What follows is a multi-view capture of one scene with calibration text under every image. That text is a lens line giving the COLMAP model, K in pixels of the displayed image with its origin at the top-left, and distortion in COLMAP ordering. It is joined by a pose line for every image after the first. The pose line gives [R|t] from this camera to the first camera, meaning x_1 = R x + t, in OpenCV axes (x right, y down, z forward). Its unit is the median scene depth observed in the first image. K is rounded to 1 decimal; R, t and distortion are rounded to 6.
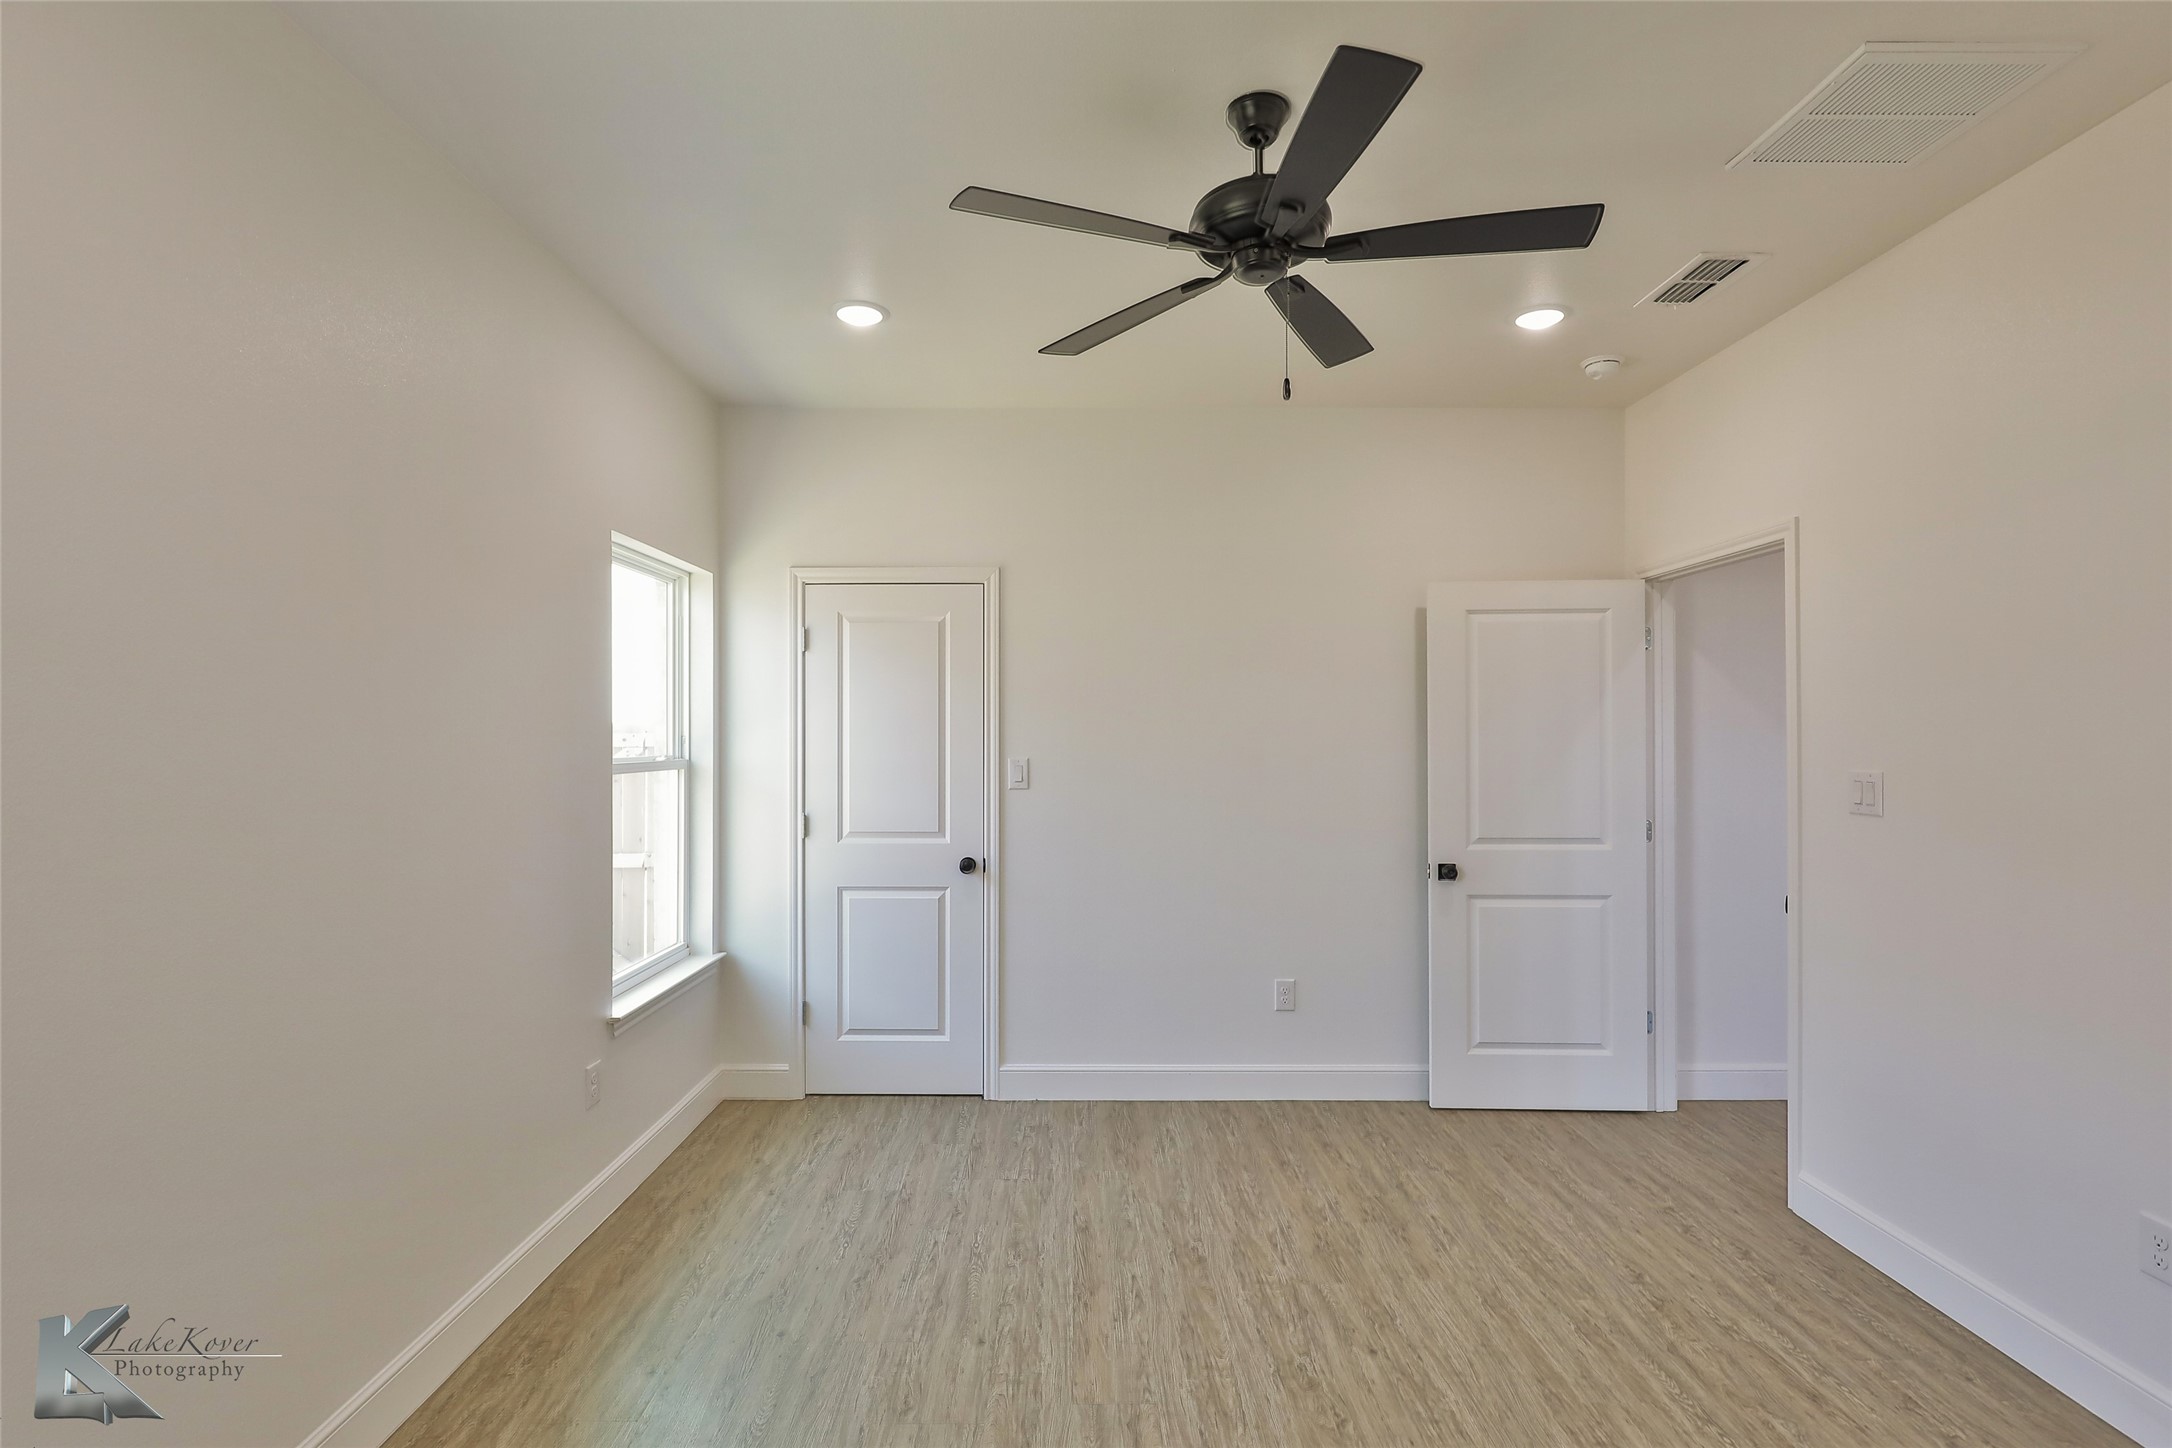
lens RADIAL K [[1054.6, 0, 1076.5], [0, 1054.6, 727.2], [0, 0, 1]] dist [-0.010703, 0.004997]
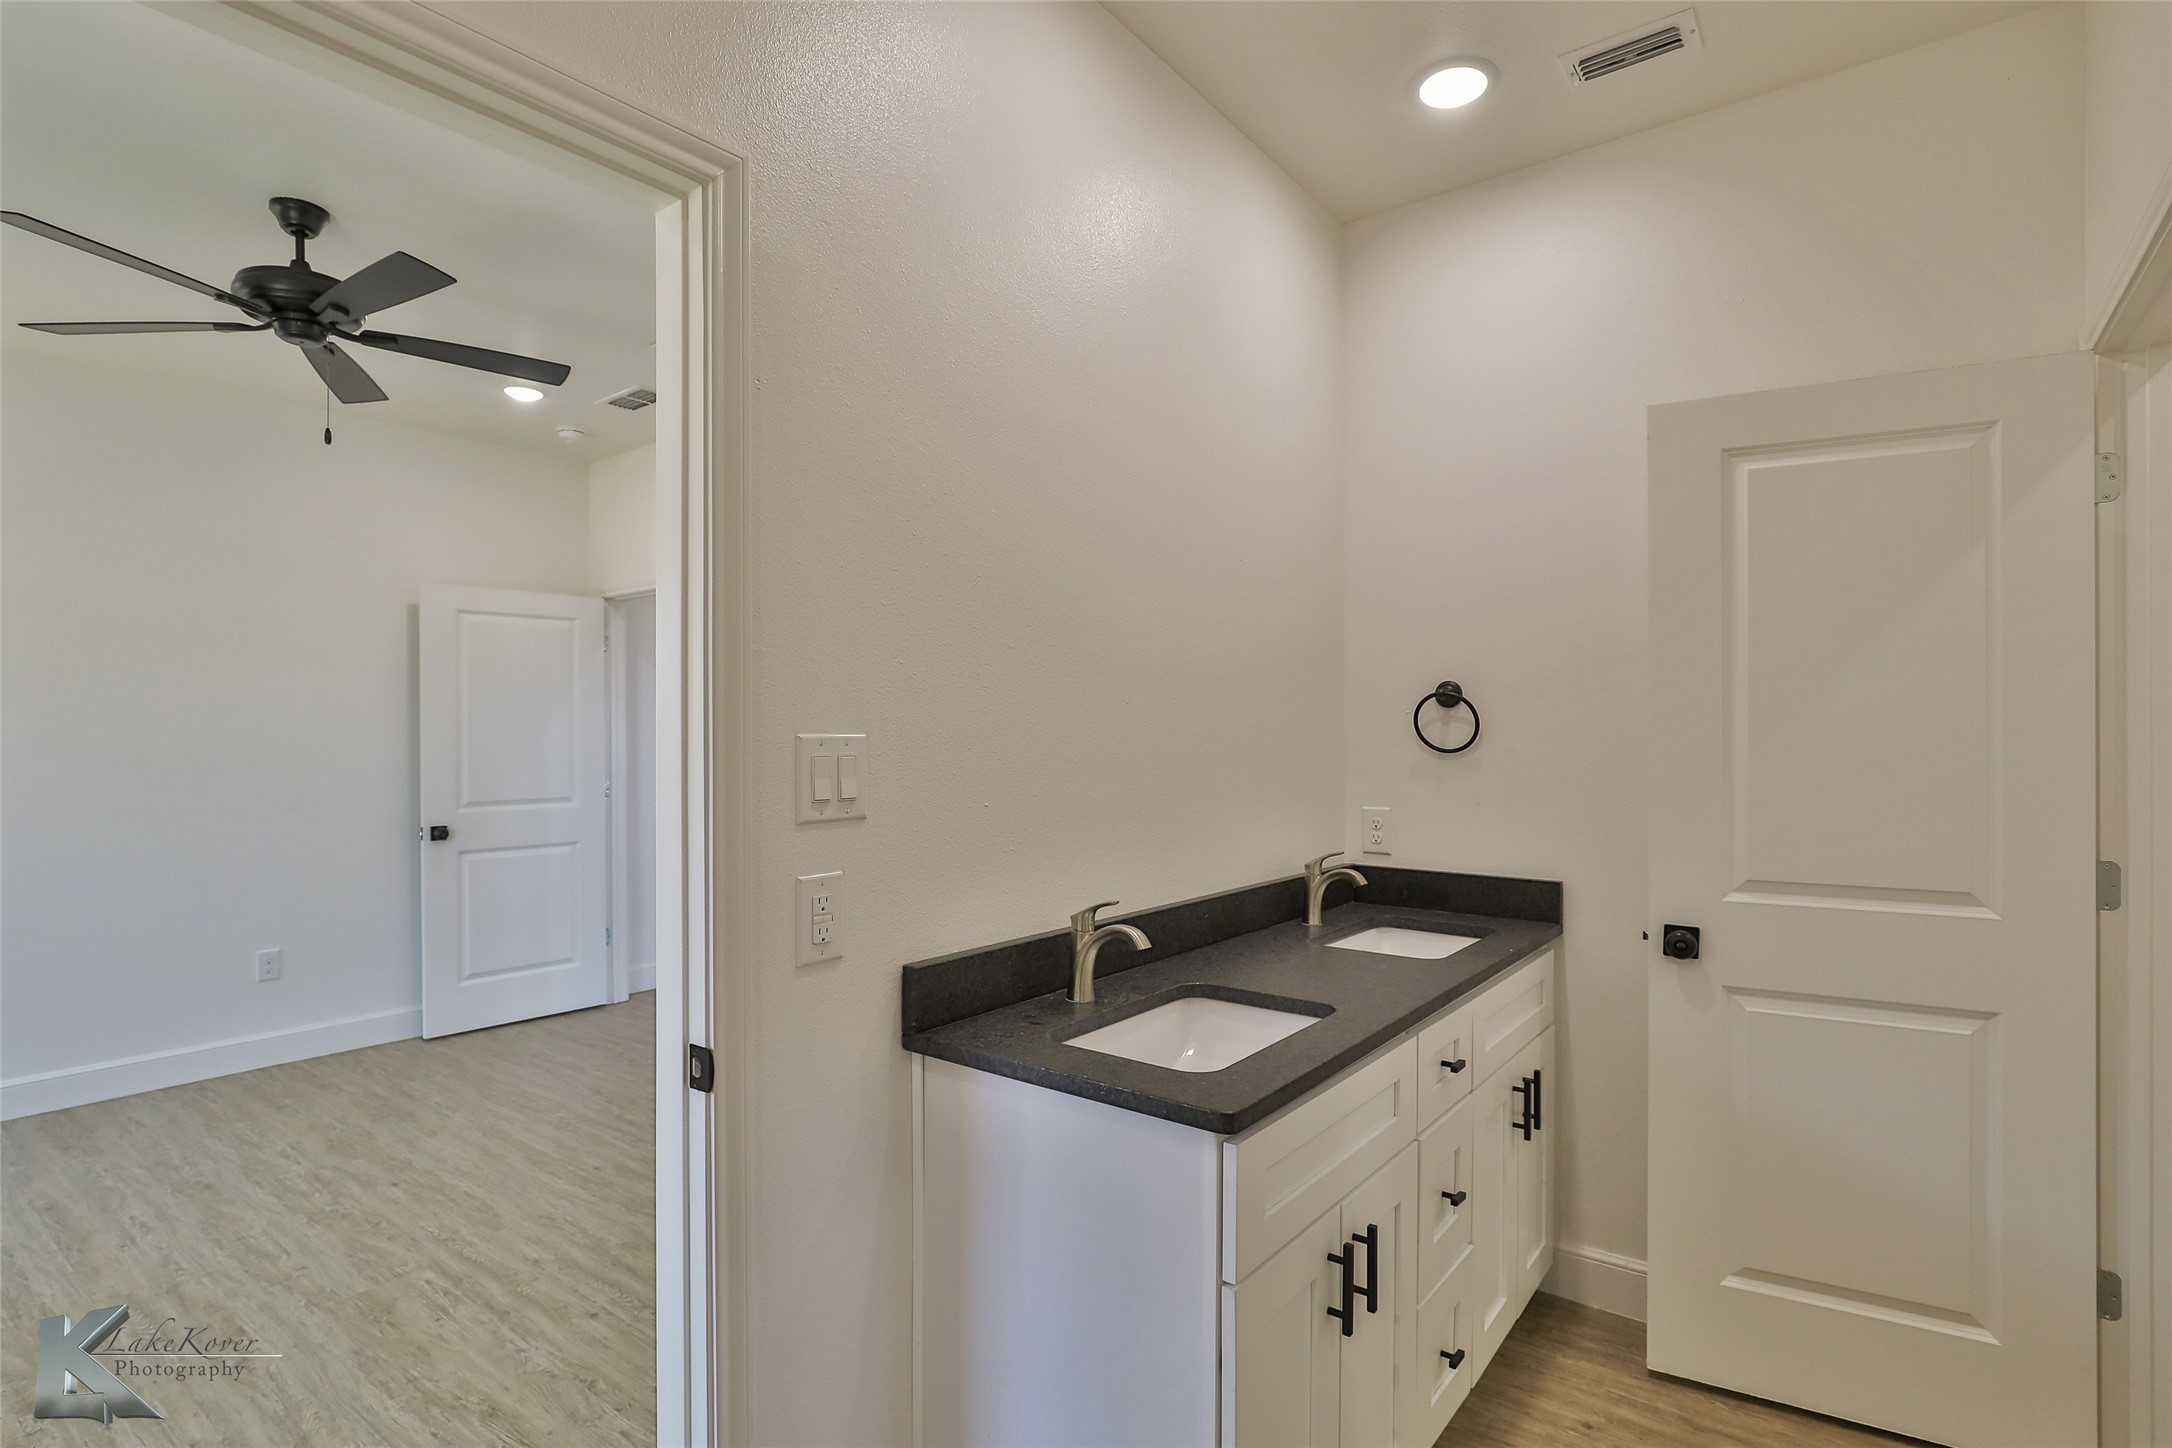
lens RADIAL K [[1054.6, 0, 1083.9], [0, 1054.6, 728.3], [0, 0, 1]] dist [-0.010703, 0.004997]
pose [[0.610365, -0.002646, 0.792116, -0.178349], [0.001480, 0.999996, 0.002200, 0.026067], [-0.792119, -0.000171, 0.610367, -0.367605]]
